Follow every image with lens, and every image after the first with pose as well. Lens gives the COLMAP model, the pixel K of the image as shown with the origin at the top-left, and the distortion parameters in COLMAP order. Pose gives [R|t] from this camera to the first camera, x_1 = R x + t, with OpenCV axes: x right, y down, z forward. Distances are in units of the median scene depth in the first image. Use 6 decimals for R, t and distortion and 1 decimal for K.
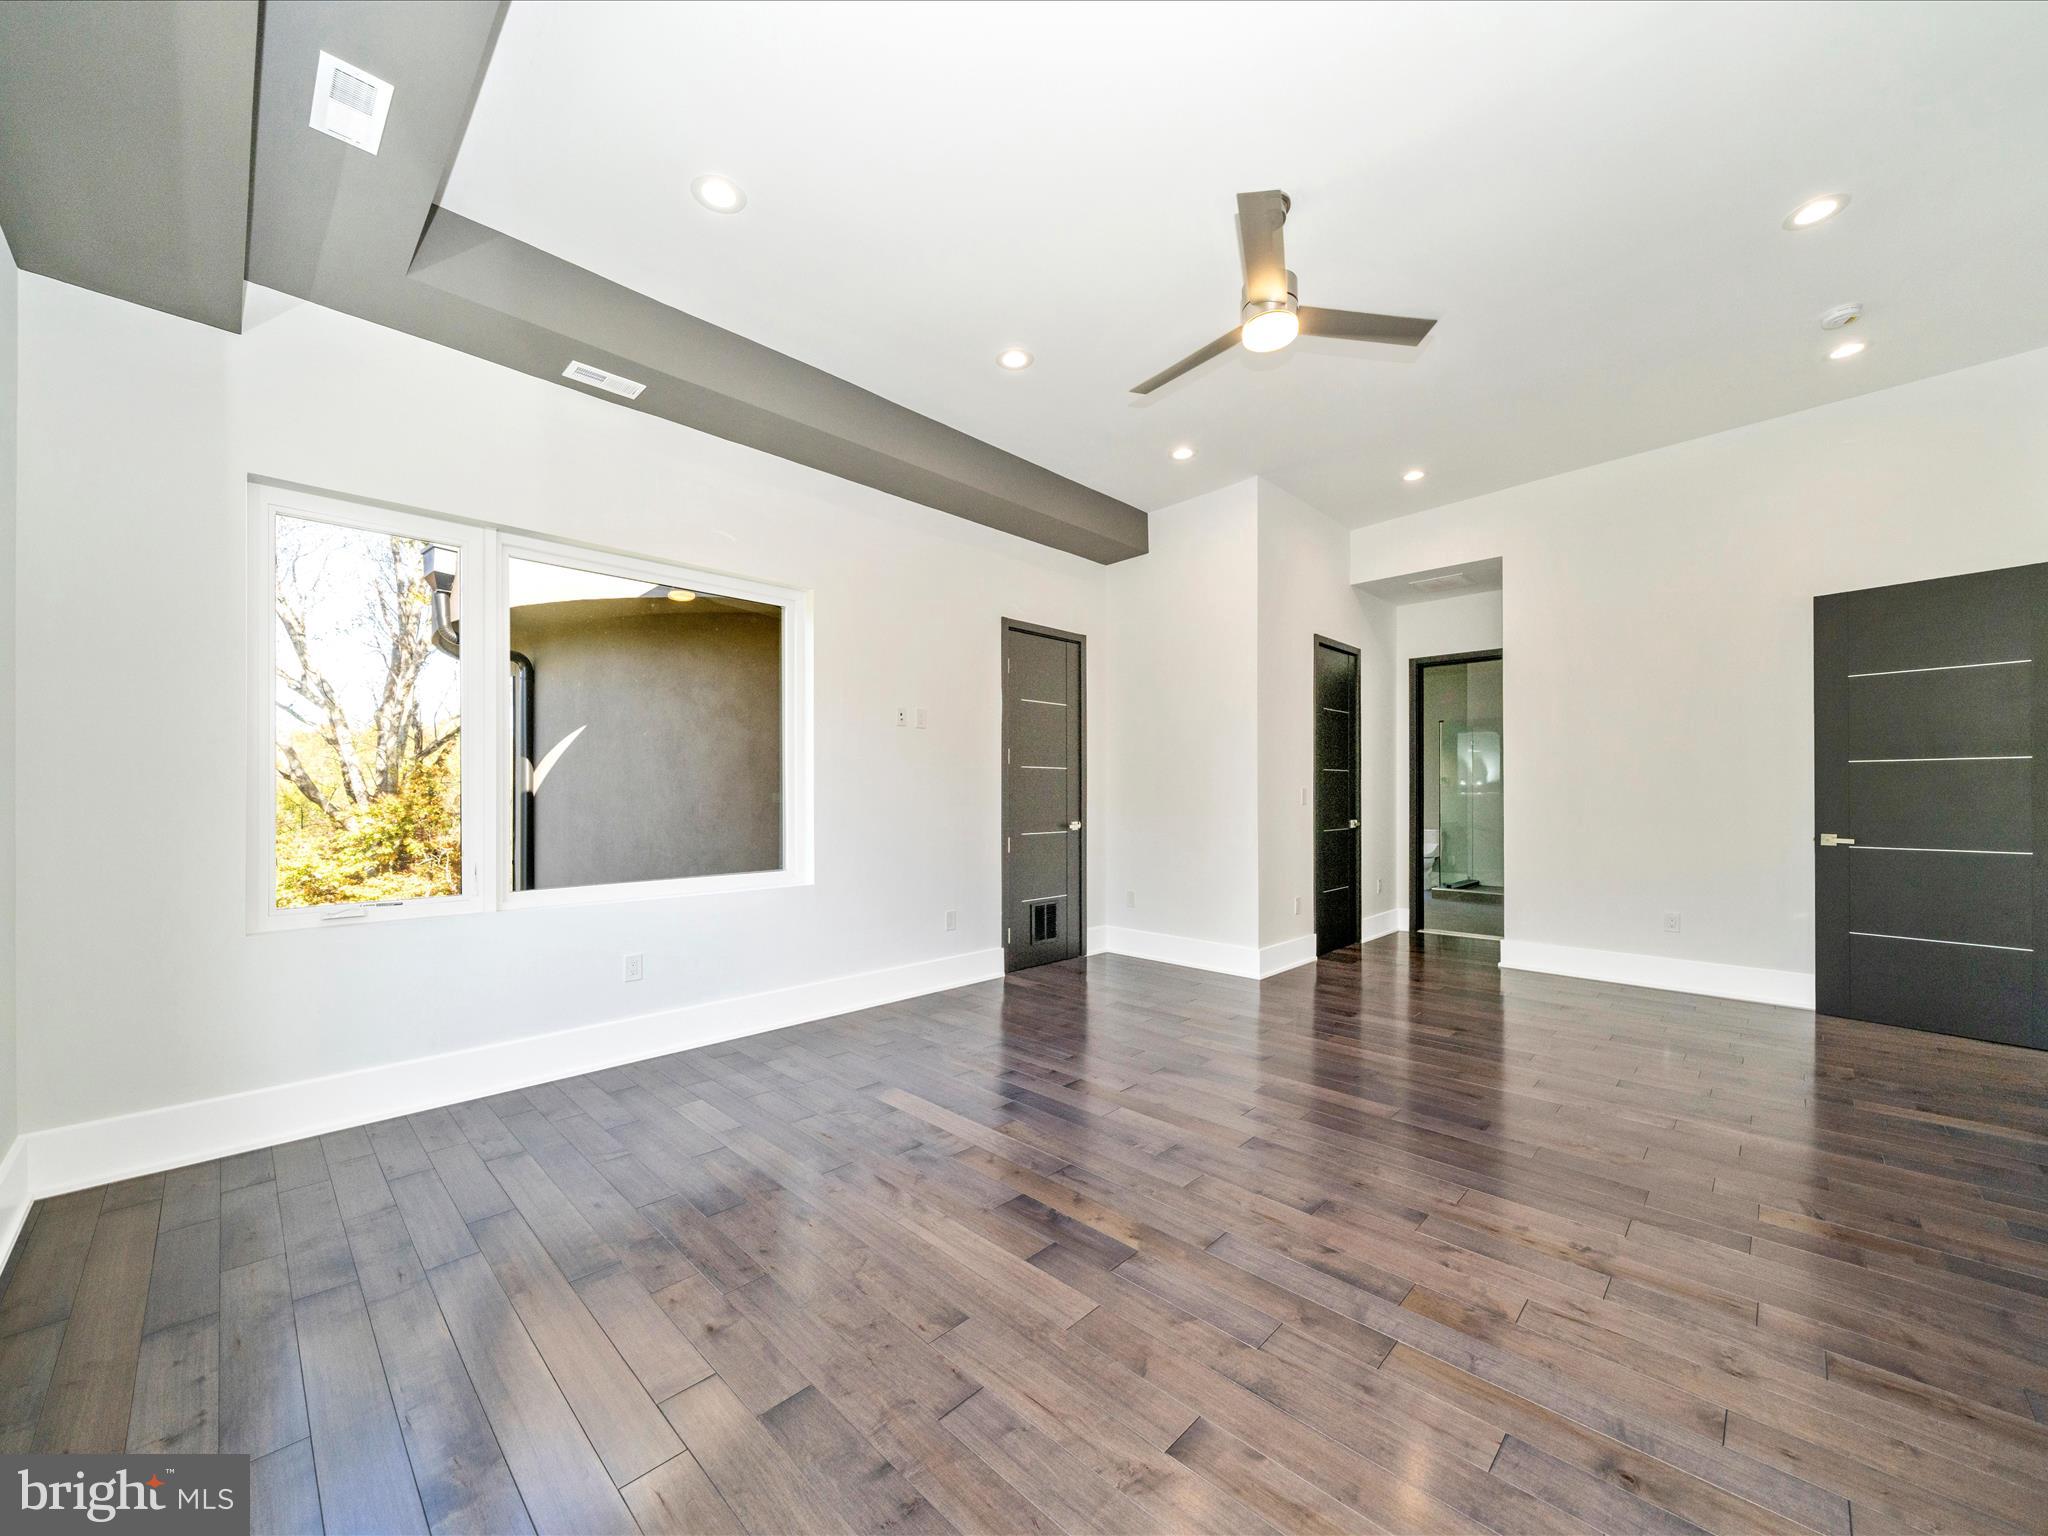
lens RADIAL K [[785.6, 0, 1015.3], [0, 785.6, 786.6], [0, 0, 1]] dist [-0.000277, -0.000193]
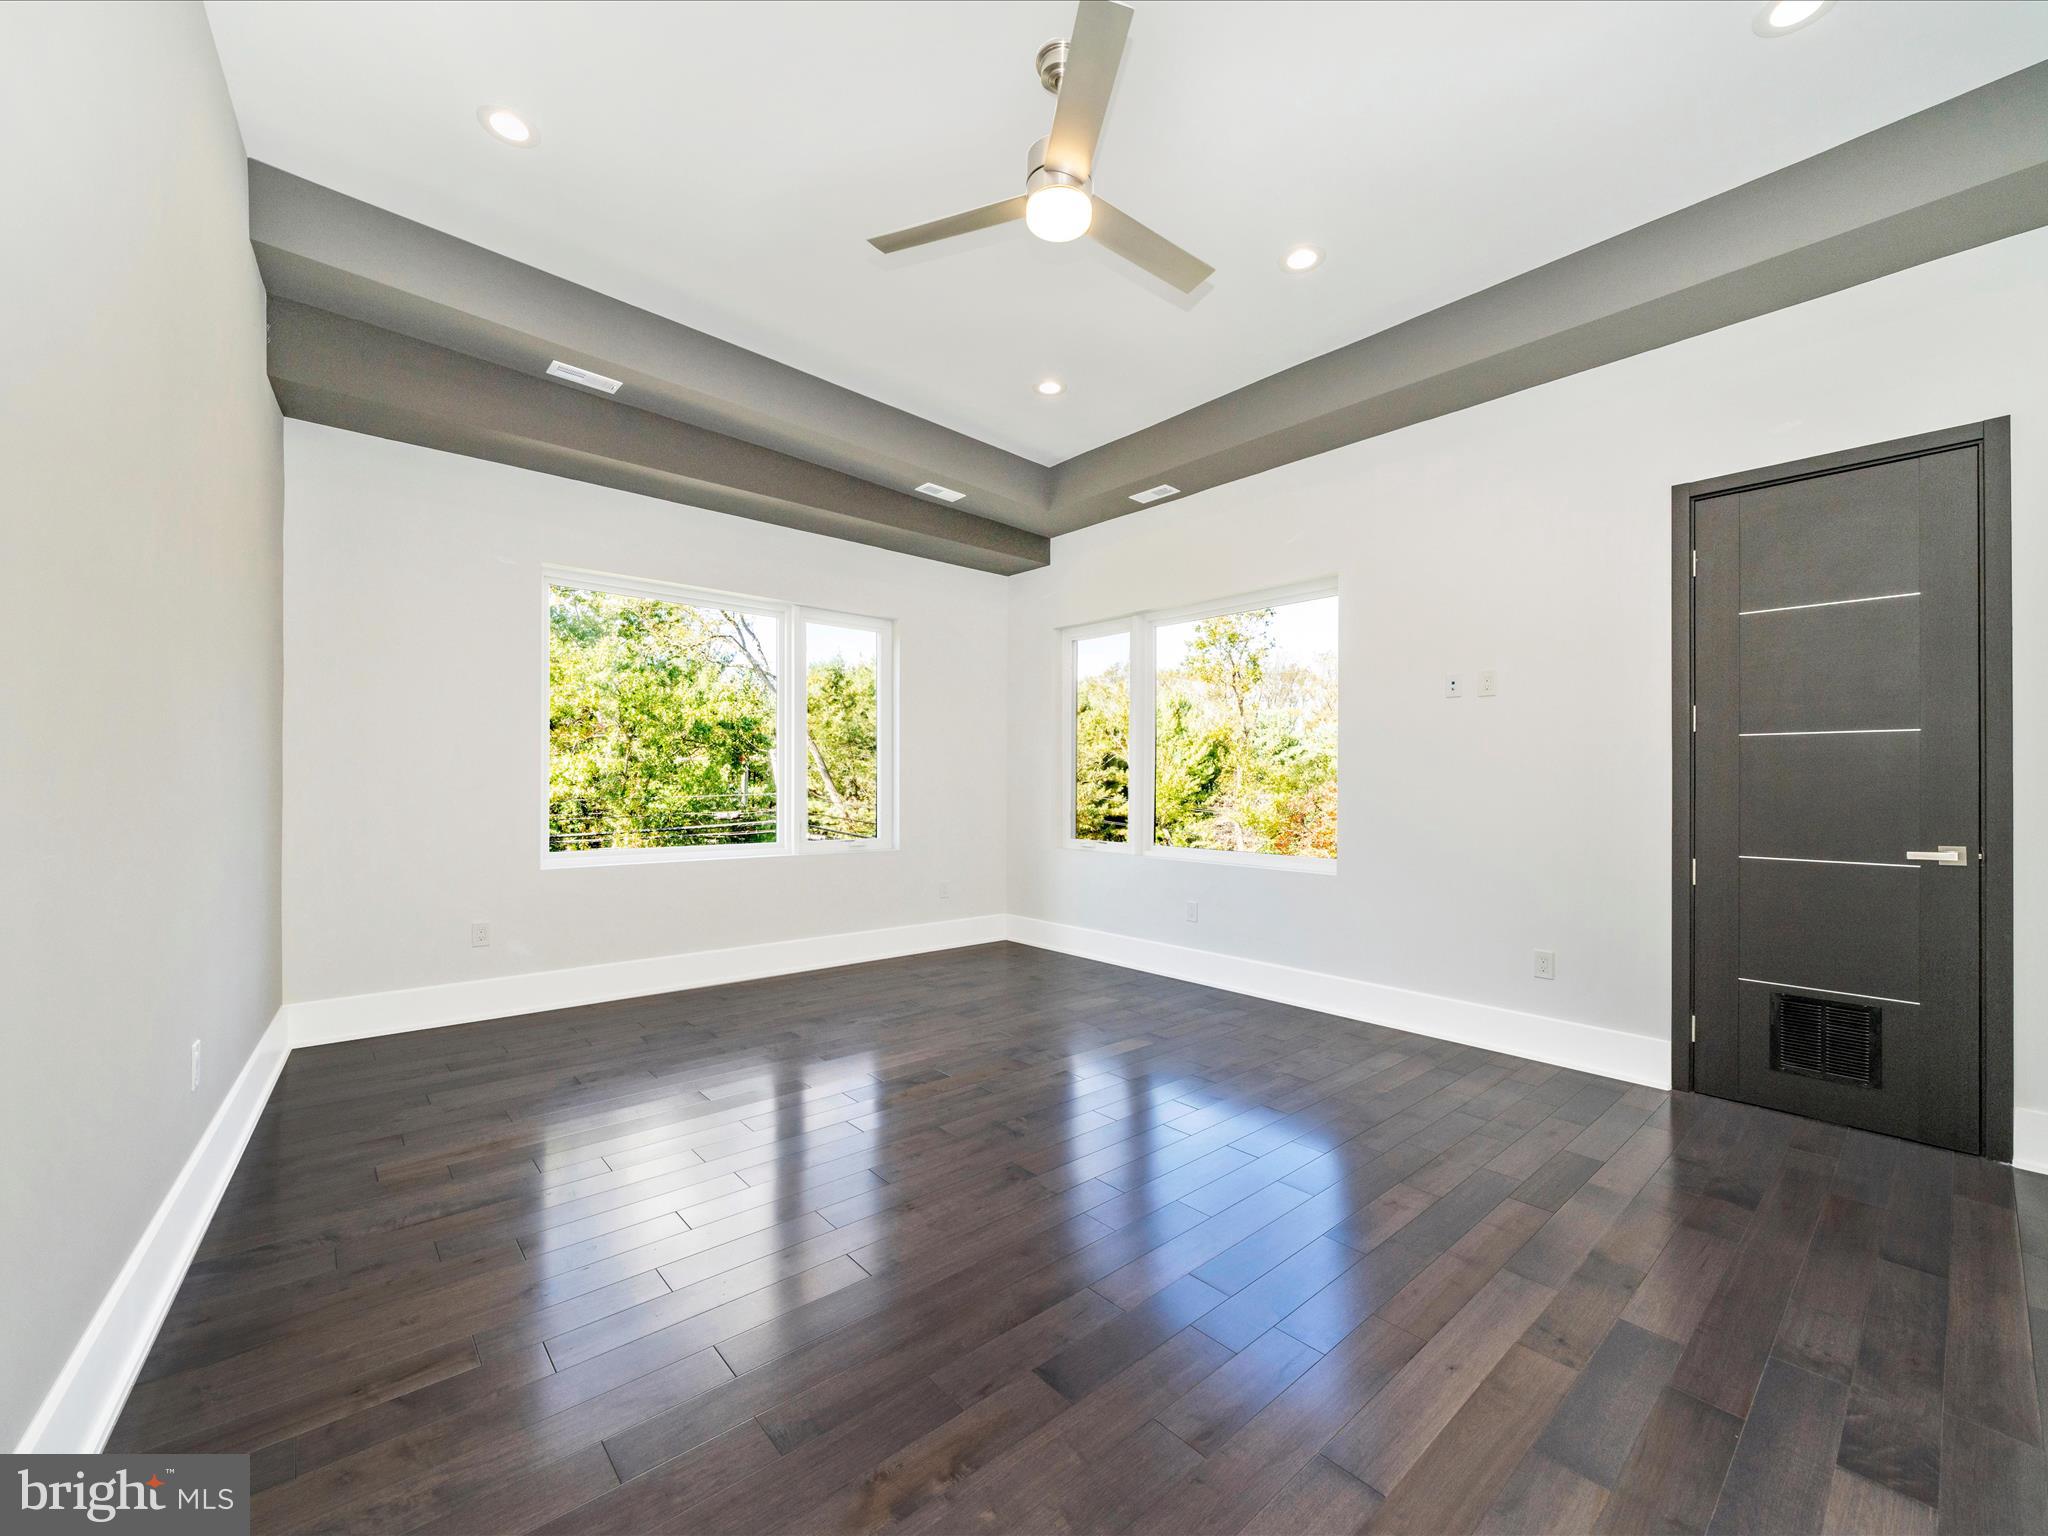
lens RADIAL K [[785.6, 0, 1015.3], [0, 785.6, 786.6], [0, 0, 1]] dist [-0.000277, -0.000193]
pose [[-0.053230, -0.004313, -0.998573, 0.757907], [-0.004393, 0.999982, -0.004085, 0.021029], [0.998573, 0.004169, -0.053248, 0.674217]]
